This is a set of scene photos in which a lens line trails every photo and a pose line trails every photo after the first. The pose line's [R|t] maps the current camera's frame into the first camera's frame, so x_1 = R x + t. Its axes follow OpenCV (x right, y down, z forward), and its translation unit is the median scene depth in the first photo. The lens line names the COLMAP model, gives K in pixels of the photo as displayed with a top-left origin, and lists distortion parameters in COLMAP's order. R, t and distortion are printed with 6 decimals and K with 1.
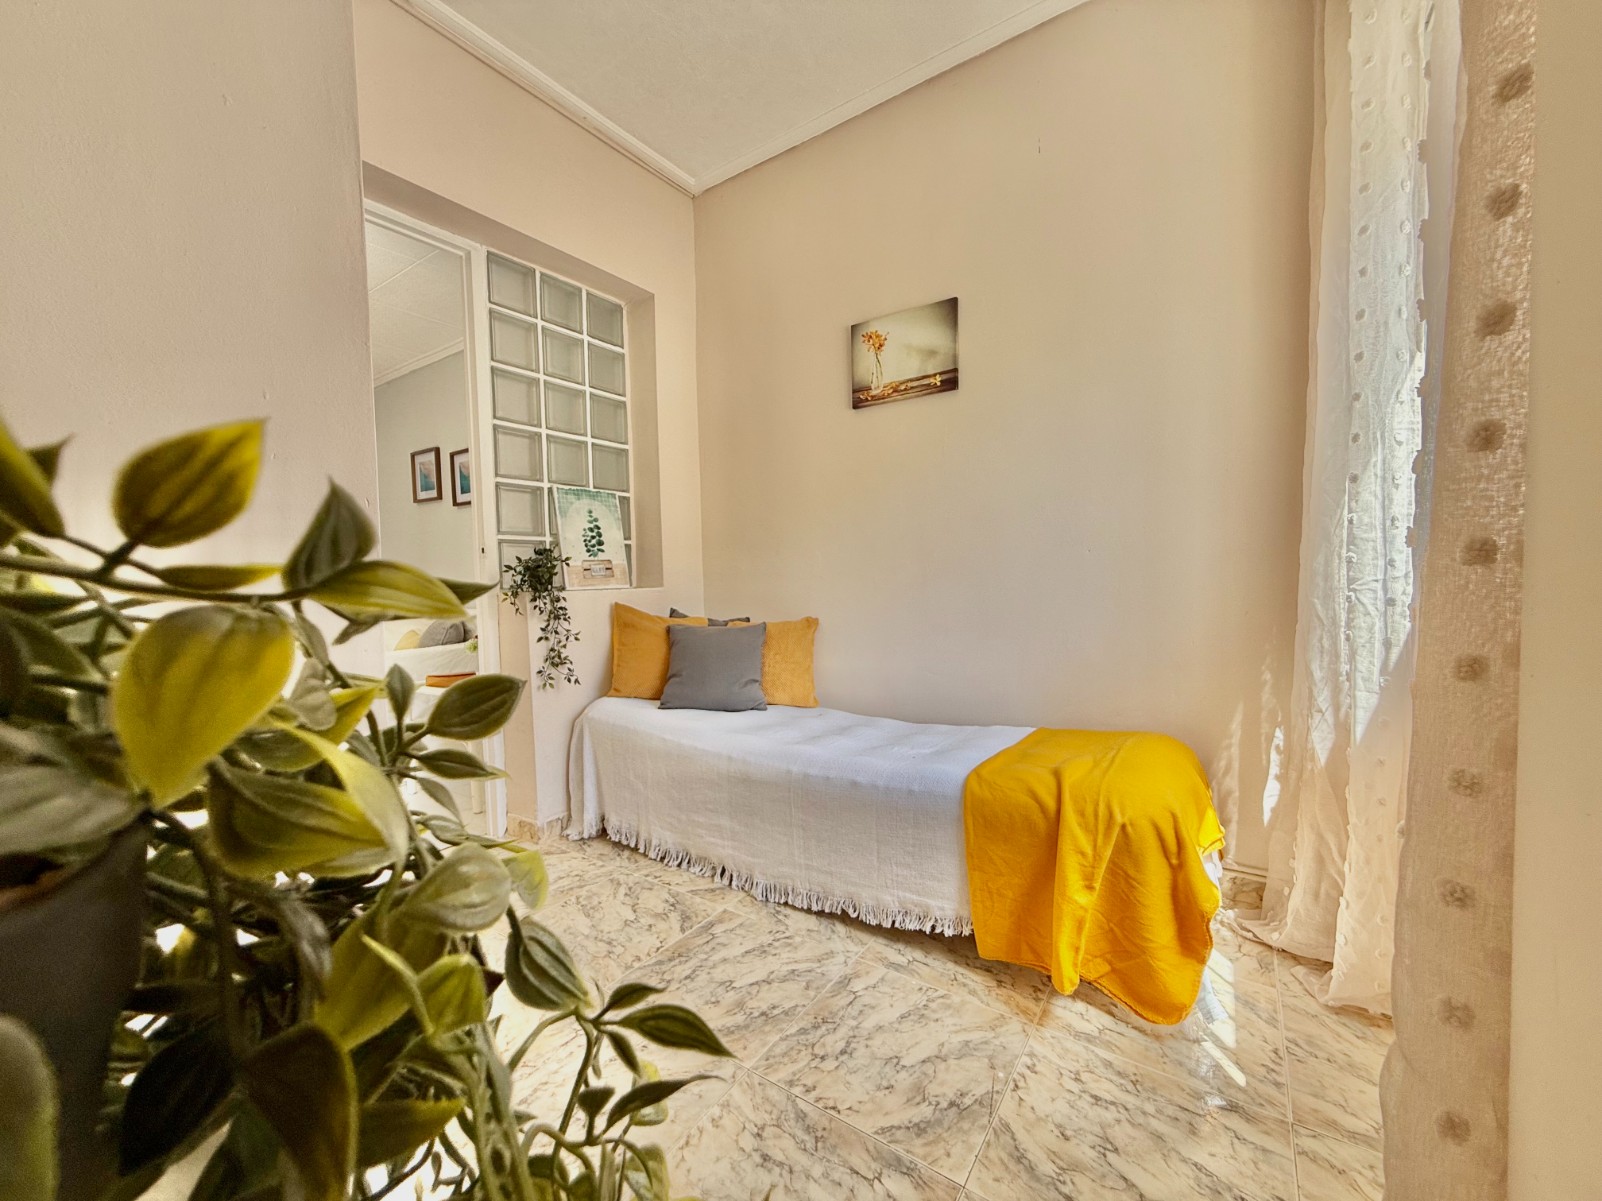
lens RADIAL K [[639.4, 0, 793.5], [0, 639.4, 598.5], [0, 0, 1]] dist [0.000243, 0.000100]
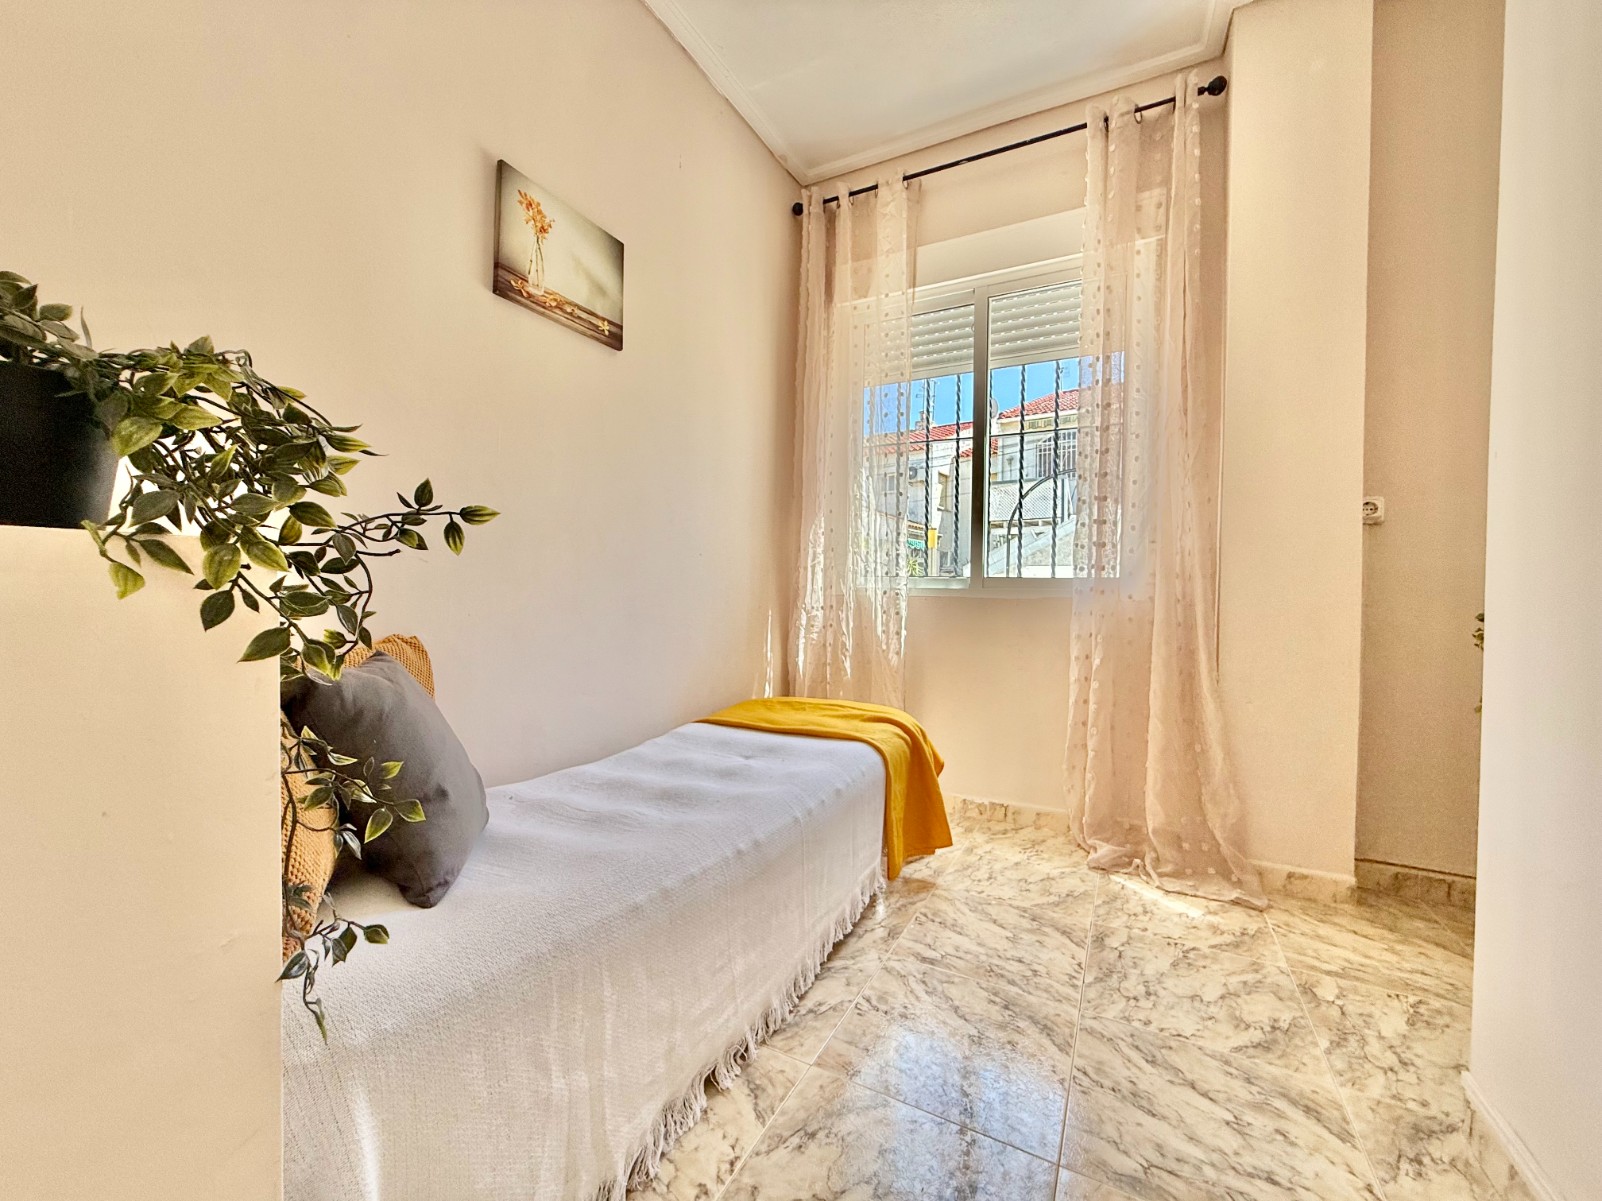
lens RADIAL K [[639.4, 0, 793.5], [0, 639.4, 598.5], [0, 0, 1]] dist [0.000243, 0.000100]
pose [[-0.114021, 0.007283, 0.993452, -0.888470], [0.022152, 0.999743, -0.004787, 0.014757], [-0.993231, 0.021461, -0.114153, 1.273975]]
